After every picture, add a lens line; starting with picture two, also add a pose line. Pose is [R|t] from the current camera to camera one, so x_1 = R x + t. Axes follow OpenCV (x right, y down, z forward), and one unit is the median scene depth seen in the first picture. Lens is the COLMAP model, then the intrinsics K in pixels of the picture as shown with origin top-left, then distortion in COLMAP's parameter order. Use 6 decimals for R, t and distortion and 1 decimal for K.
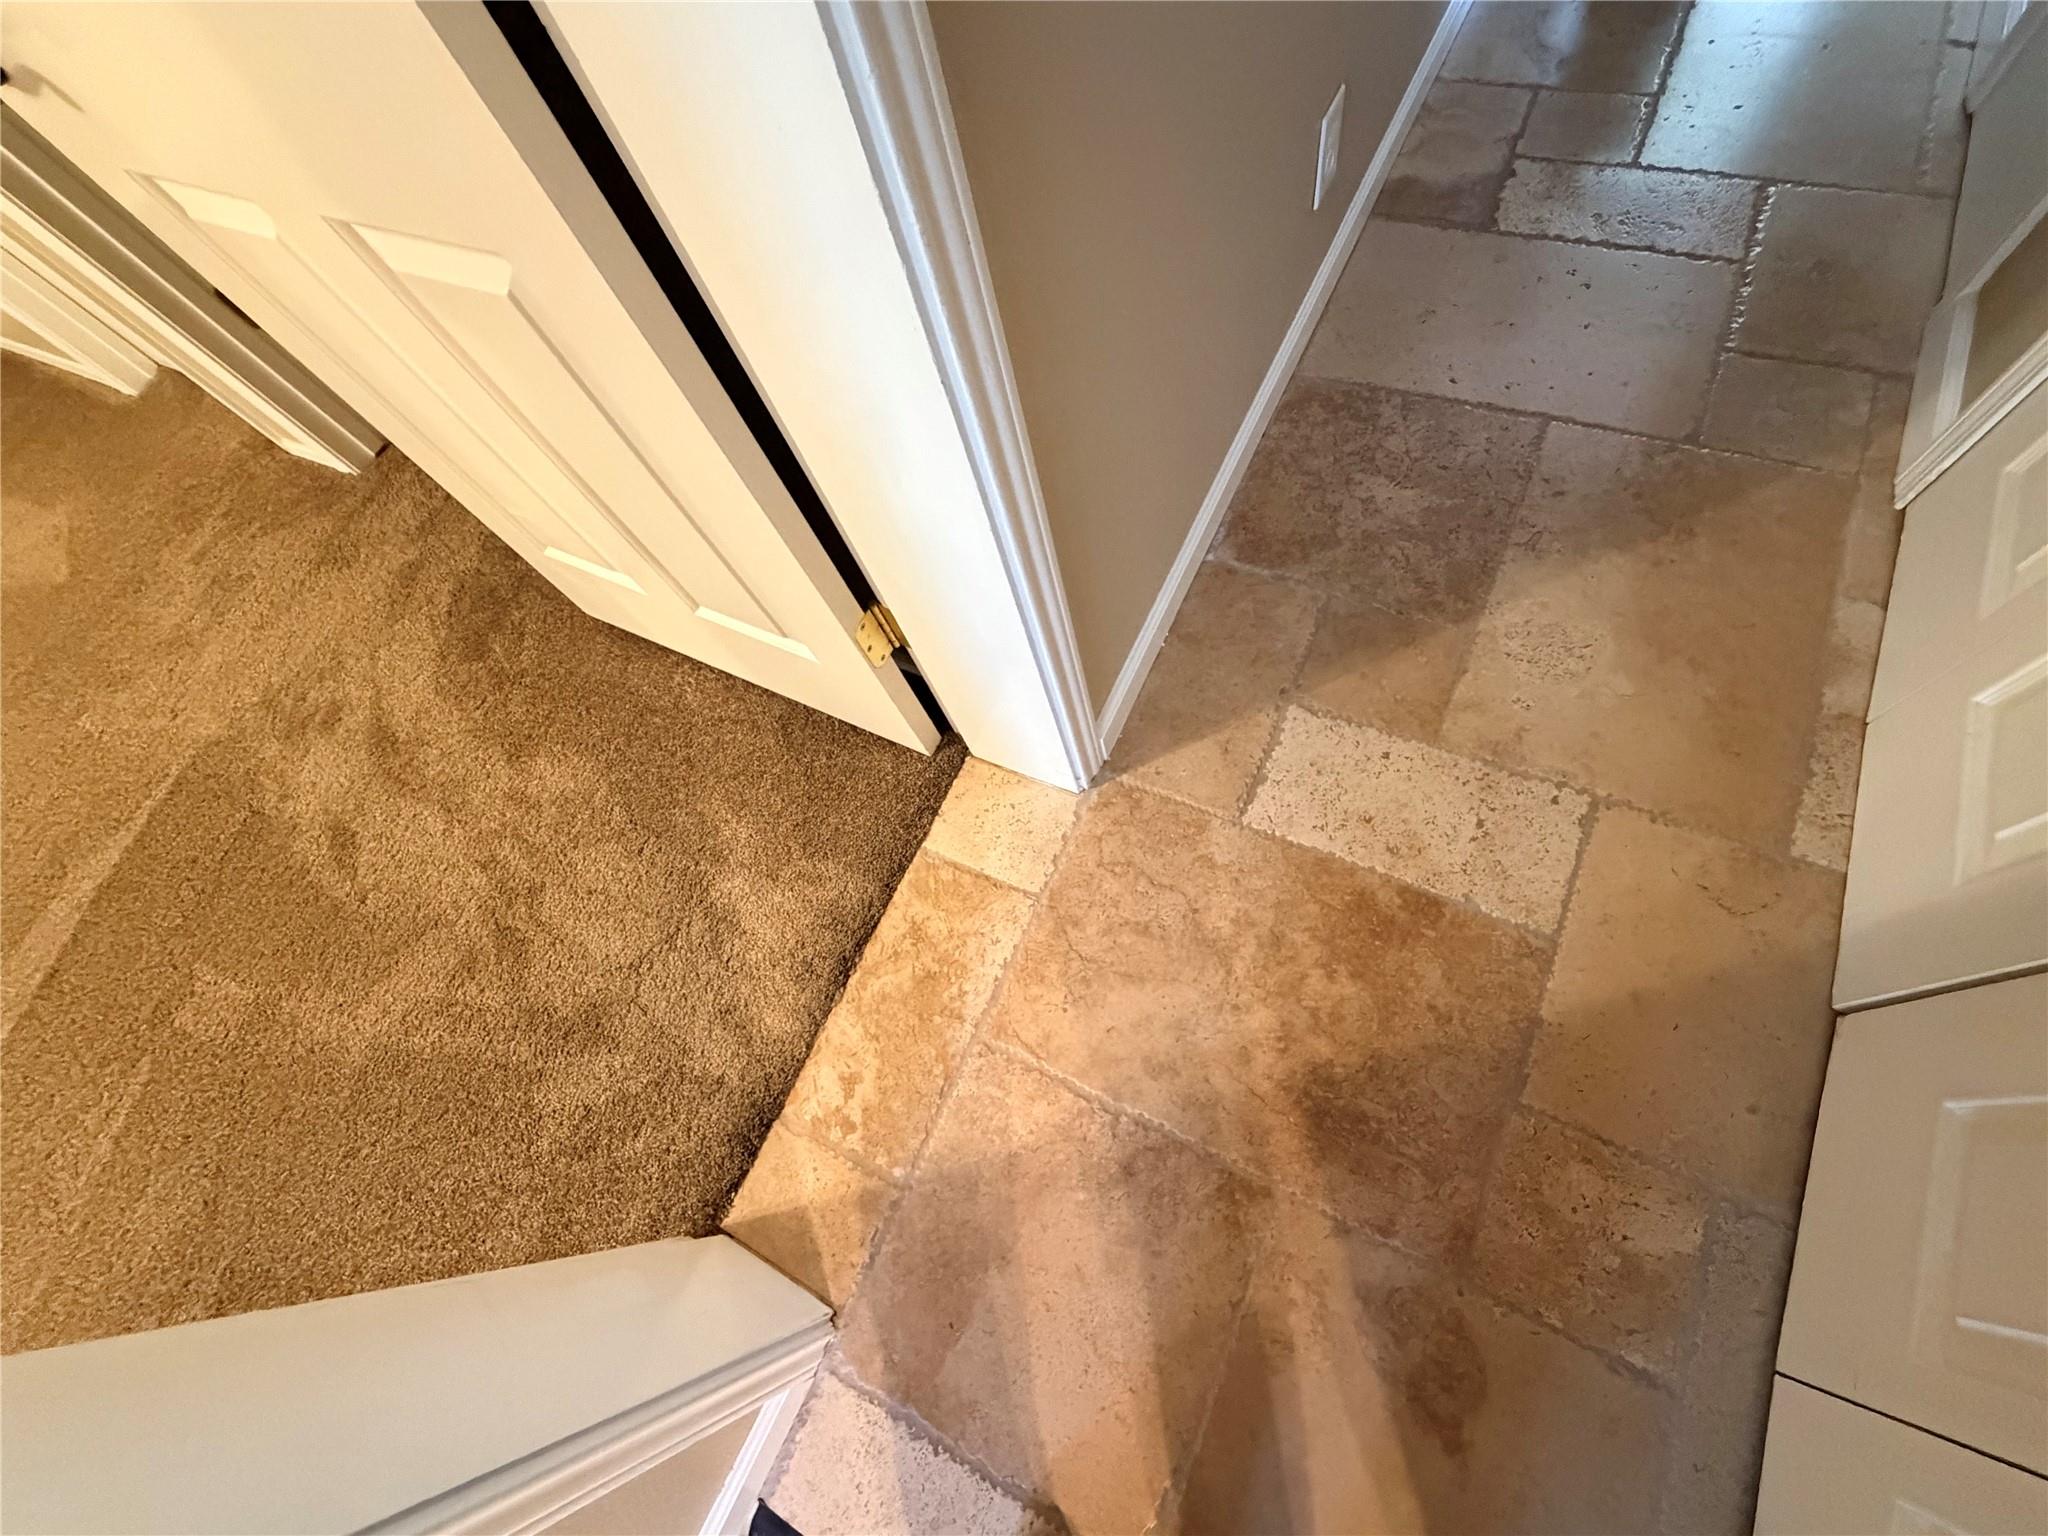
lens RADIAL K [[831.7, 0, 1036.0], [0, 831.7, 779.9], [0, 0, 1]] dist [0.001717, 0.000011]
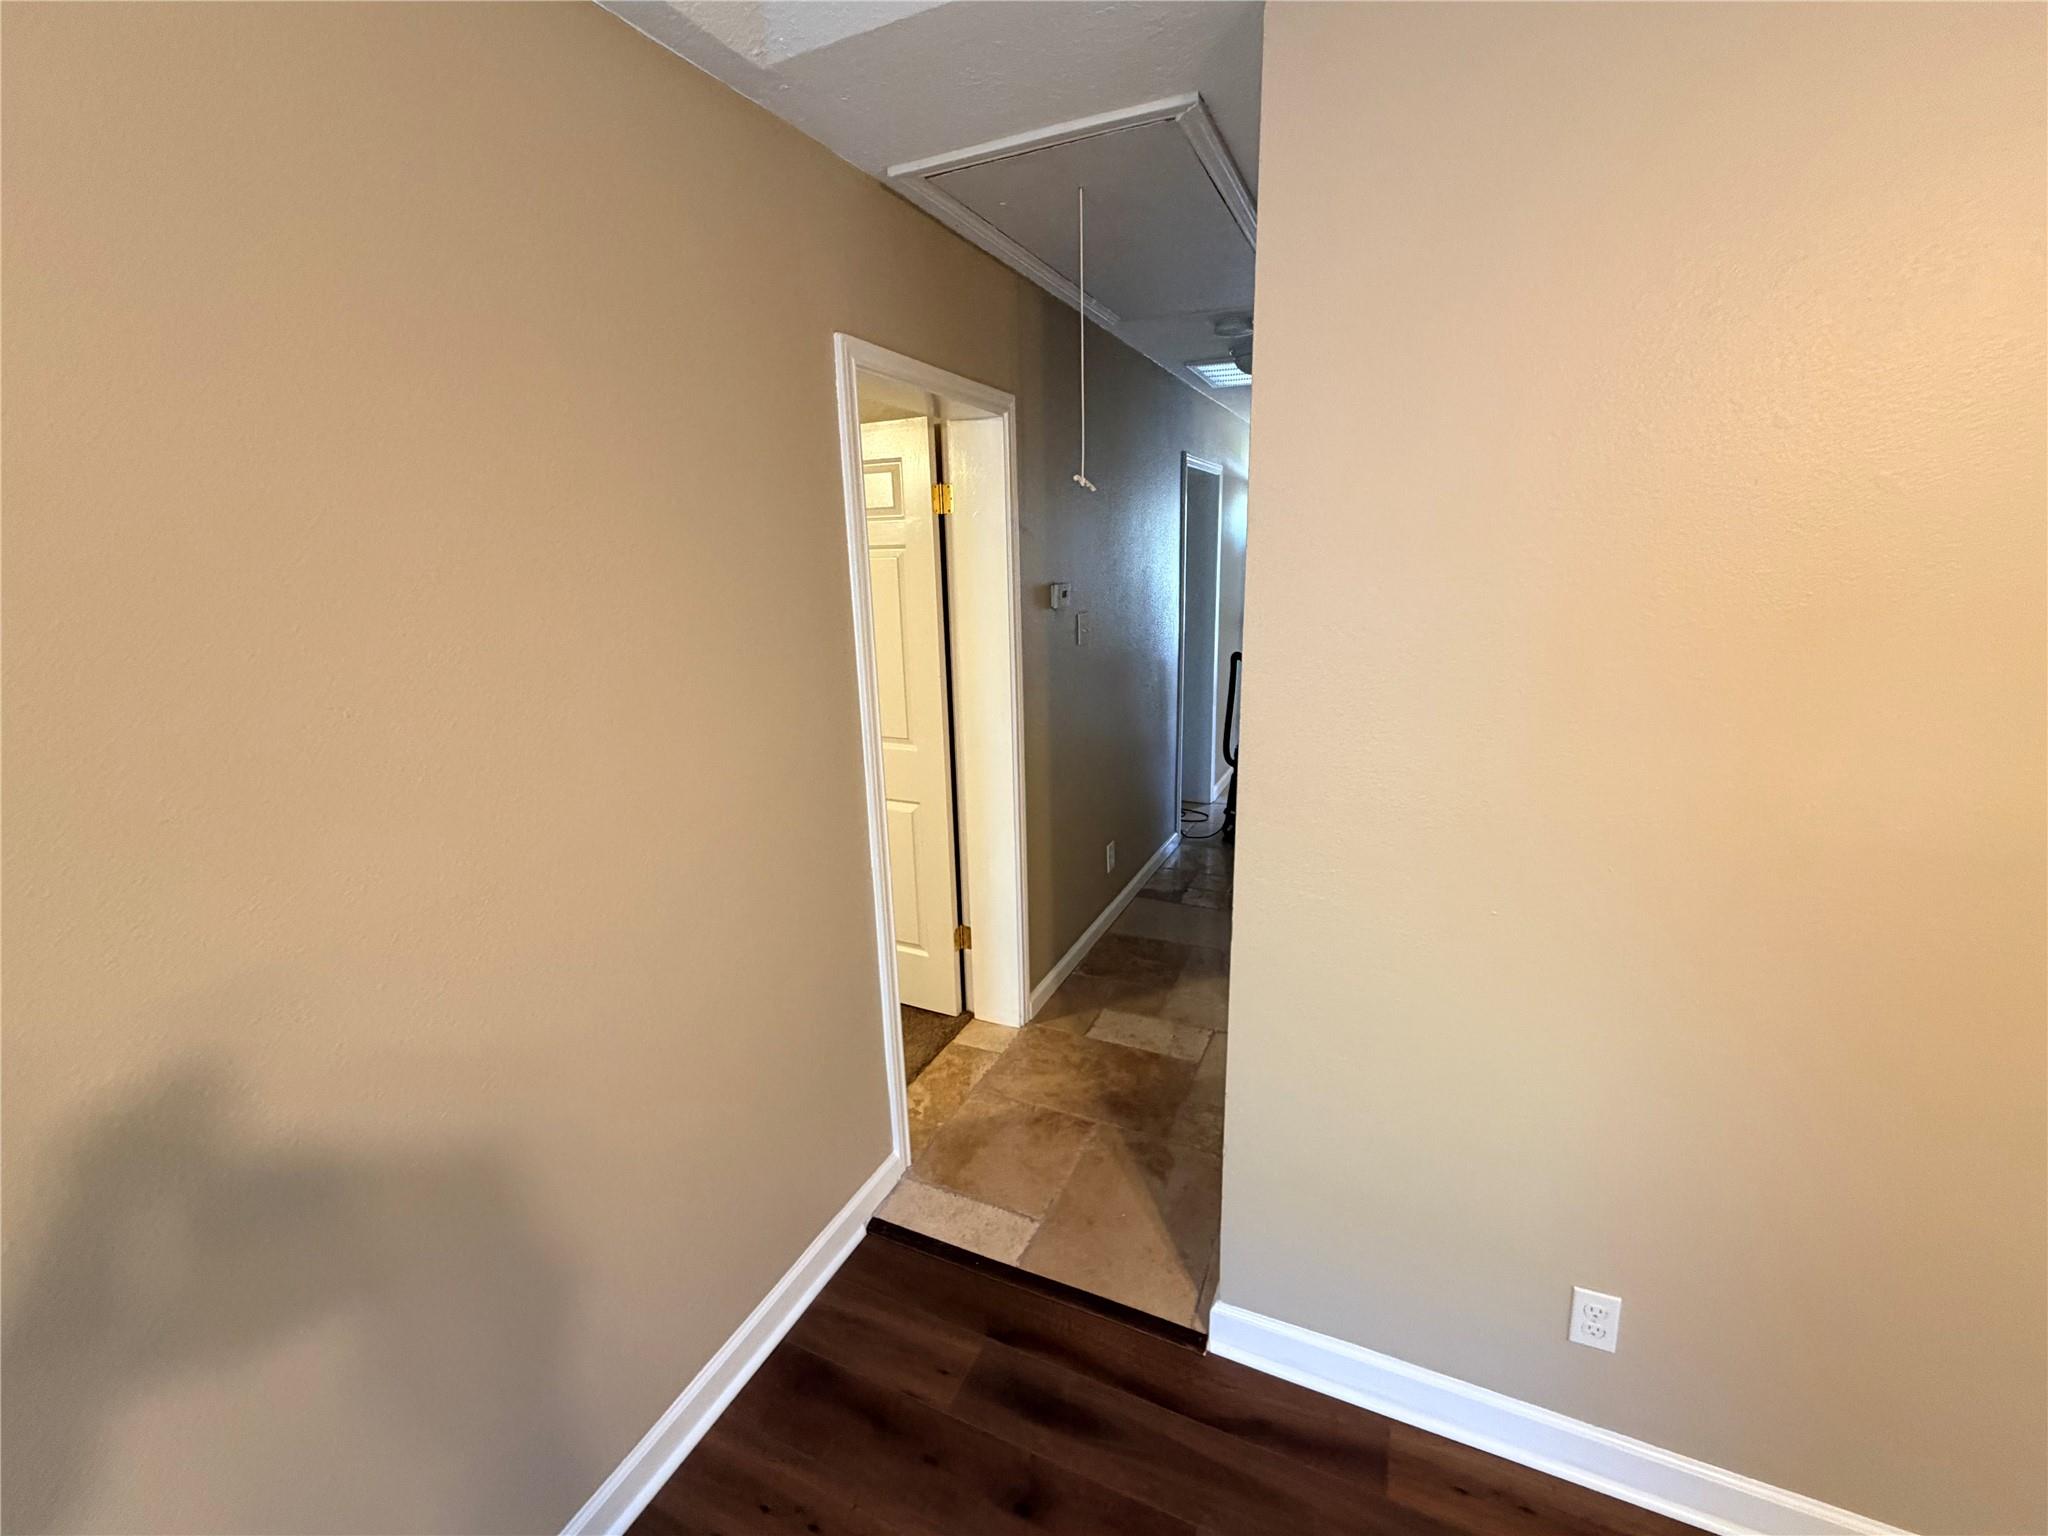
lens RADIAL K [[831.7, 0, 1028.3], [0, 831.7, 767.8], [0, 0, 1]] dist [0.001717, 0.000011]
pose [[0.987520, 0.146472, 0.057887, -0.180451], [-0.043189, 0.605305, -0.794821, 1.527594], [-0.151458, 0.782401, 0.604077, -1.092992]]
